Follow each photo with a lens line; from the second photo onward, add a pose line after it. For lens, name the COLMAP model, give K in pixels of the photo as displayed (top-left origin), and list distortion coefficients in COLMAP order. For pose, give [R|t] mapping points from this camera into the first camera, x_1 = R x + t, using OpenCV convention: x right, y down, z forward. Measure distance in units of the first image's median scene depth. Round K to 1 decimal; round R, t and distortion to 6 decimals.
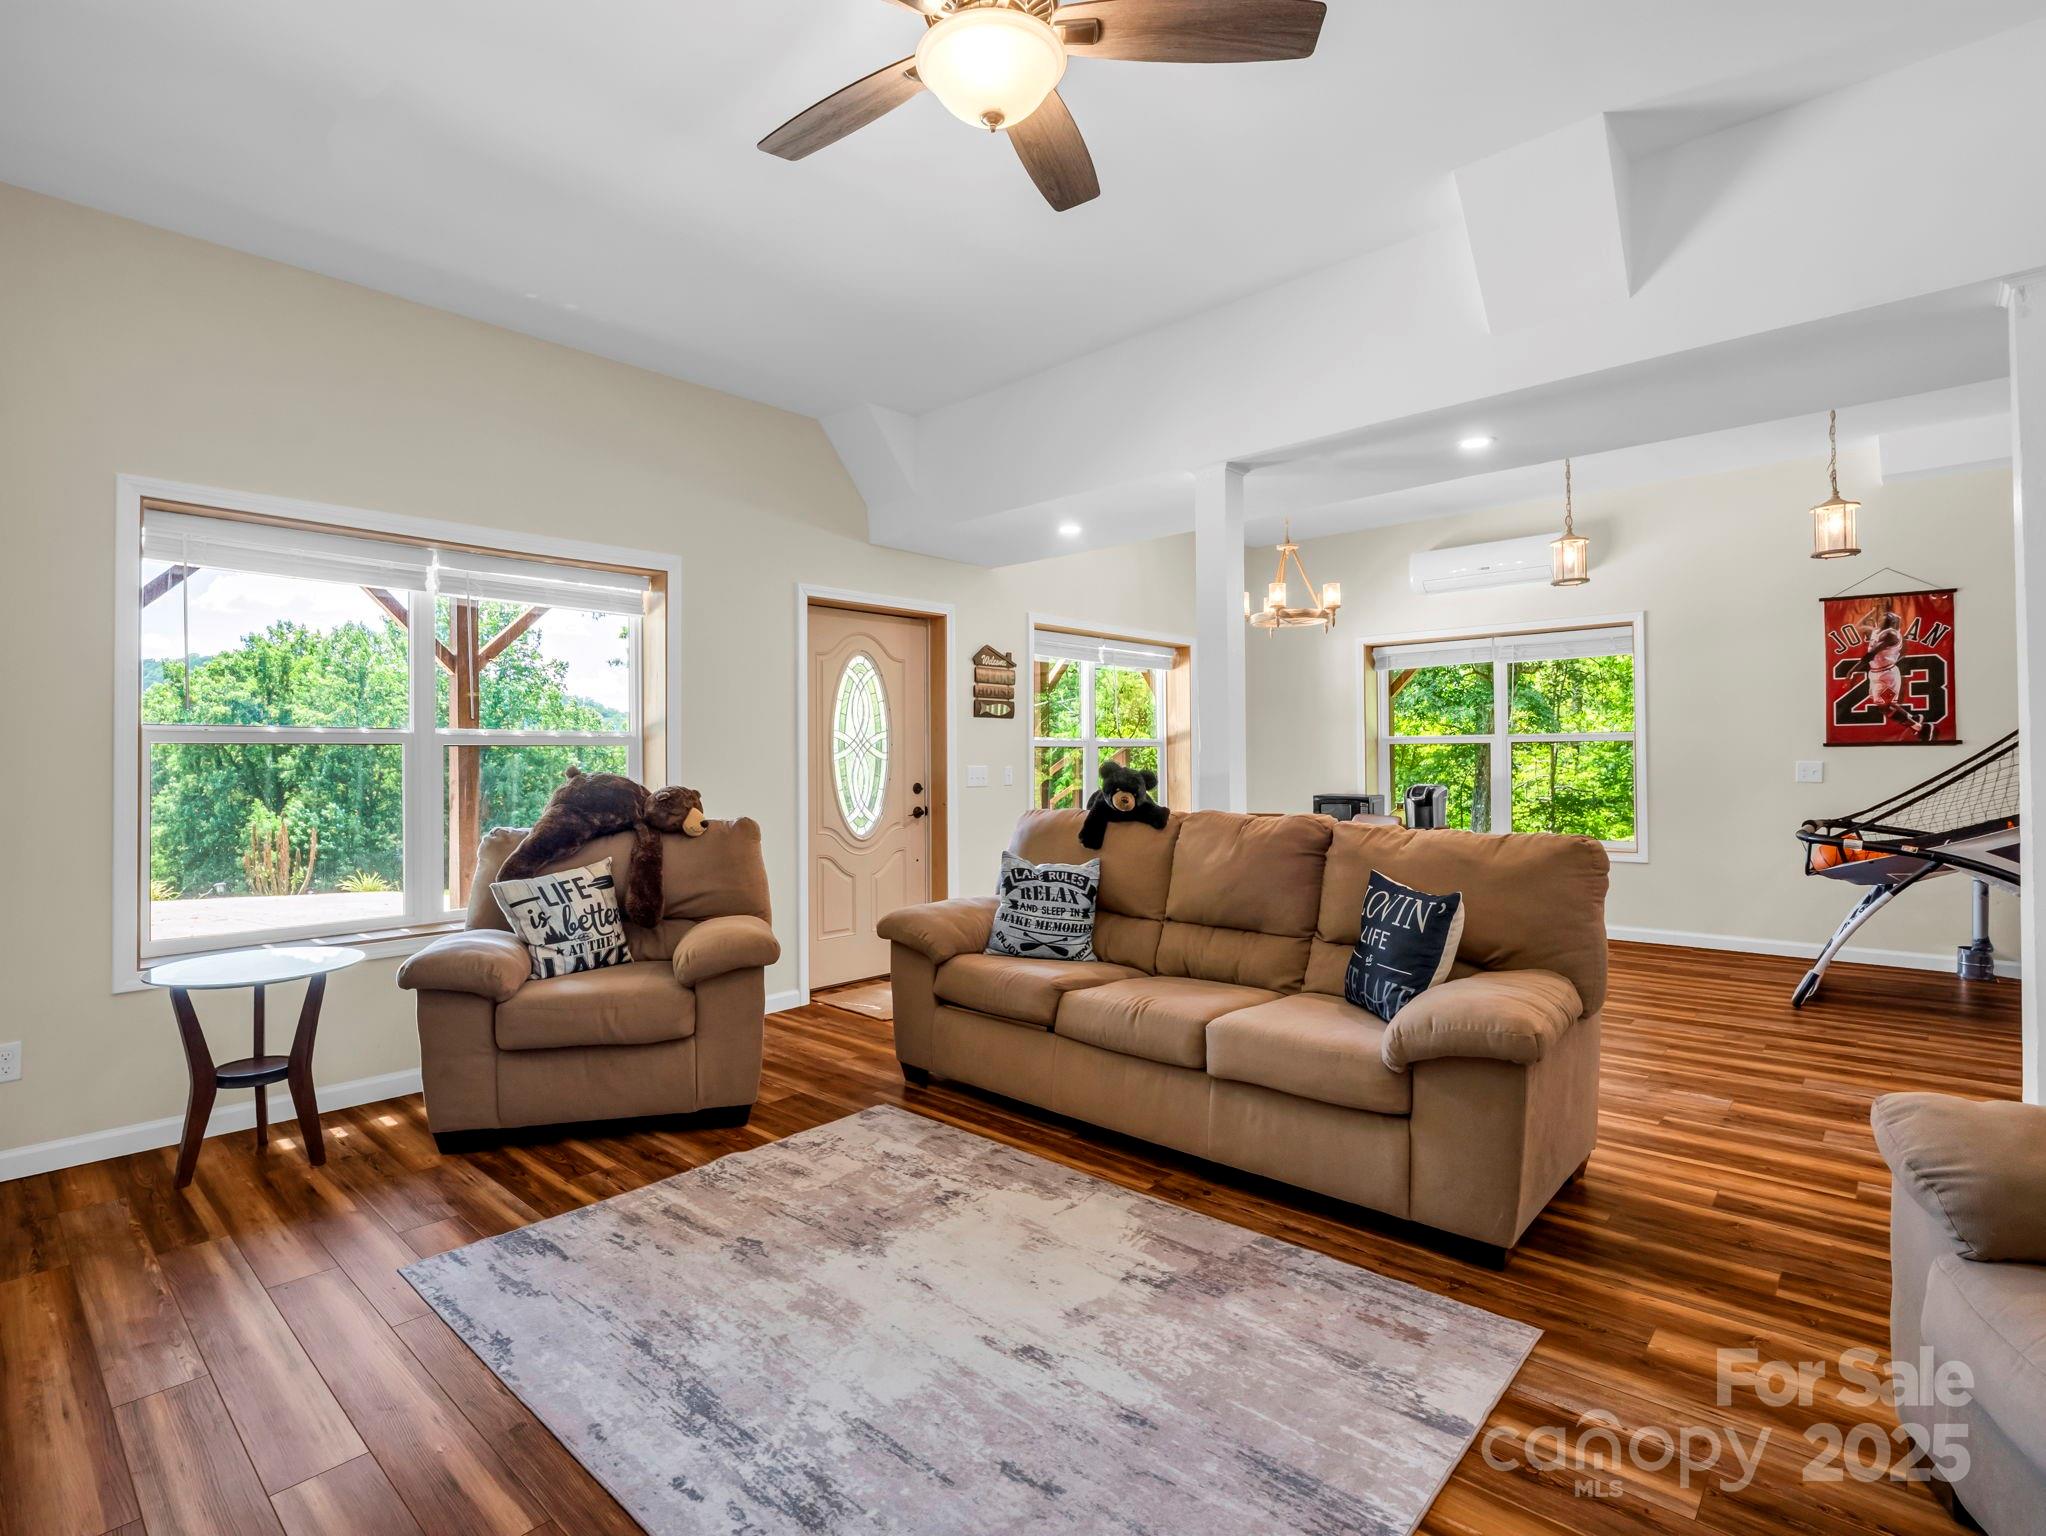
lens RADIAL K [[979.7, 0, 1033.1], [0, 979.7, 761.0], [0, 0, 1]] dist [-0.024850, 0.000398]
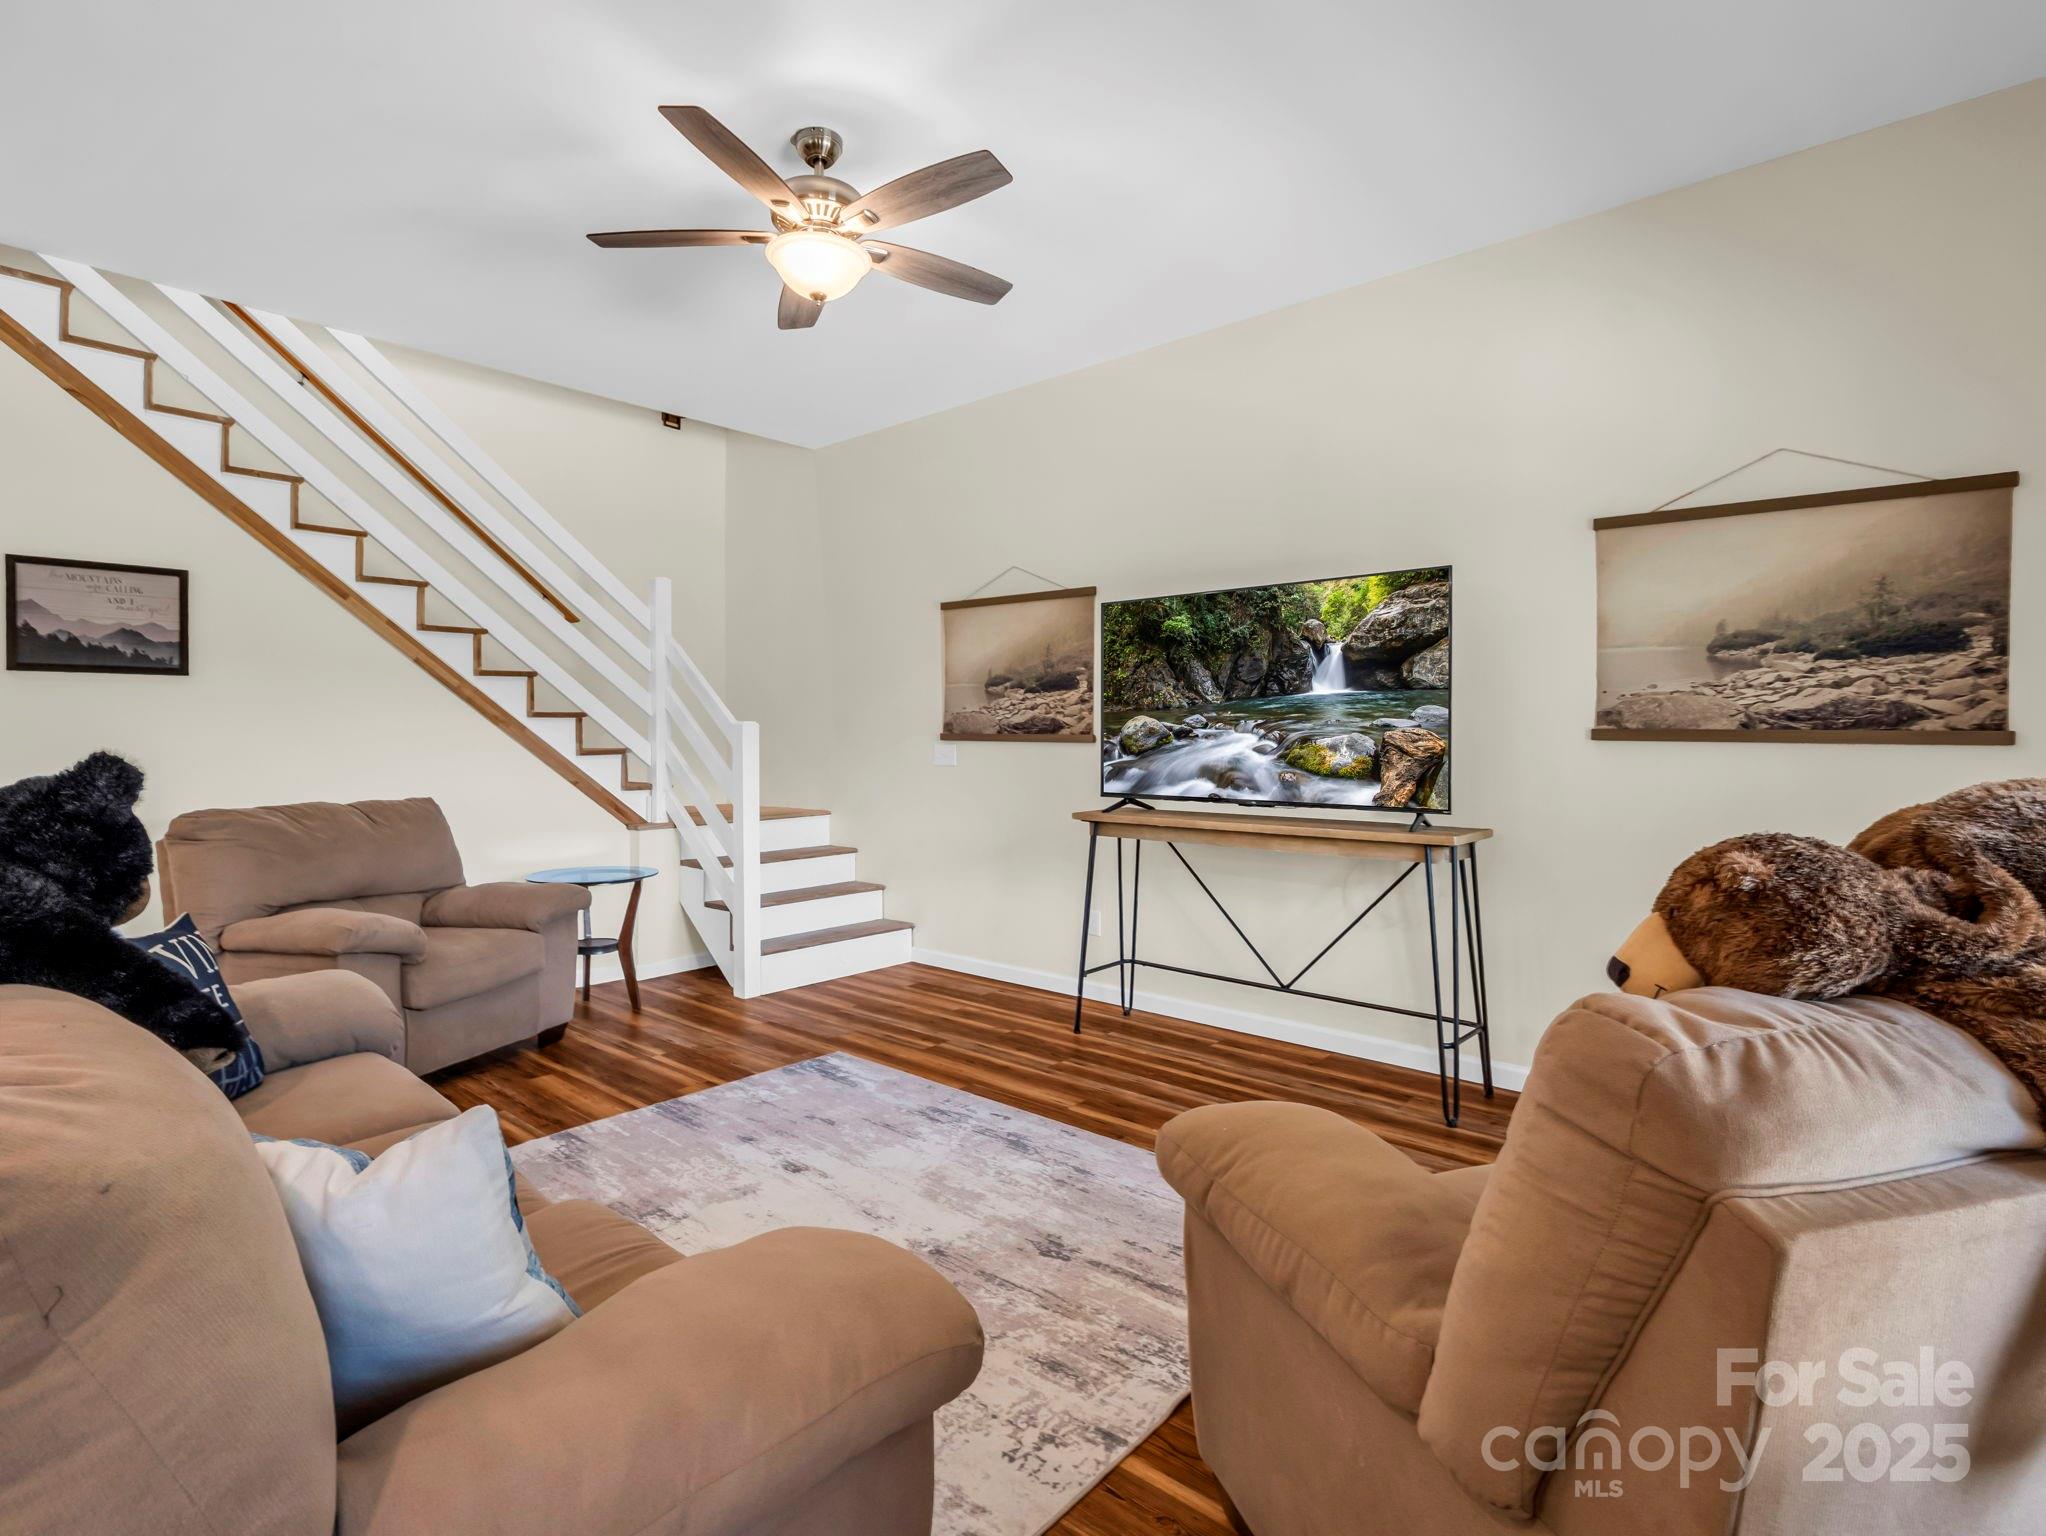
lens RADIAL K [[1005.5, 0, 1014.1], [0, 1005.5, 752.9], [0, 0, 1]] dist [-0.023173, 0.001150]
pose [[-0.999934, 0.010959, 0.003578, -0.209201], [0.011037, 0.999690, 0.022331, -0.005661], [-0.003332, 0.022369, -0.999744, 1.551965]]
